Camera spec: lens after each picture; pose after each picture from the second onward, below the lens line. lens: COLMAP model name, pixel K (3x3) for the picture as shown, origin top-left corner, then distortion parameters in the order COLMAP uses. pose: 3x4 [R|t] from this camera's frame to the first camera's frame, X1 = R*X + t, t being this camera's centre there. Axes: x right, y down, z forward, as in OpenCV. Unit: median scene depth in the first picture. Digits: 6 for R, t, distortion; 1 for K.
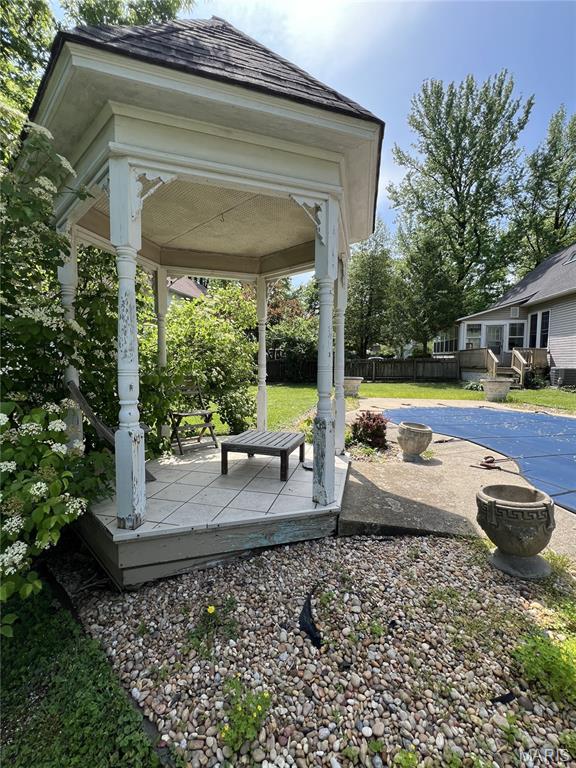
lens RADIAL K [[307.5, 0, 284.3], [0, 307.5, 381.5], [0, 0, 1]] dist [-0.007120, 0.000480]
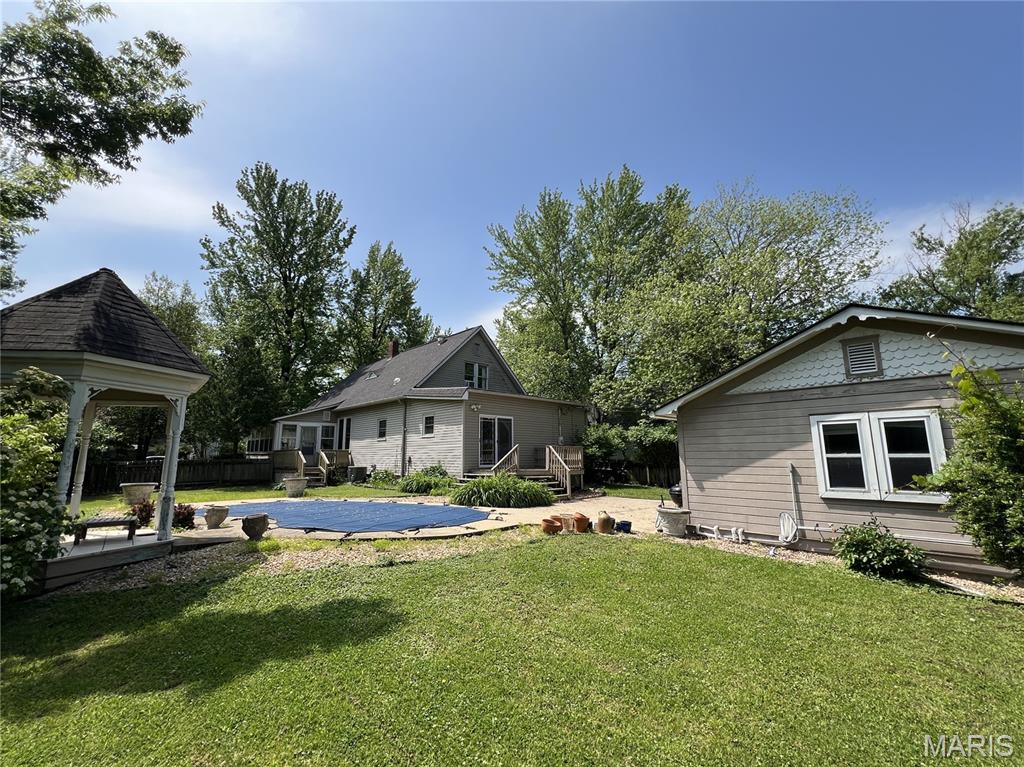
lens RADIAL K [[410.1, 0, 506.7], [0, 410.1, 385.3], [0, 0, 1]] dist [-0.007120, 0.000480]
pose [[0.539281, 0.138270, 0.830697, -0.118766], [0.067953, 0.976067, -0.206581, 0.012549], [-0.839380, 0.167854, 0.516978, -0.283594]]
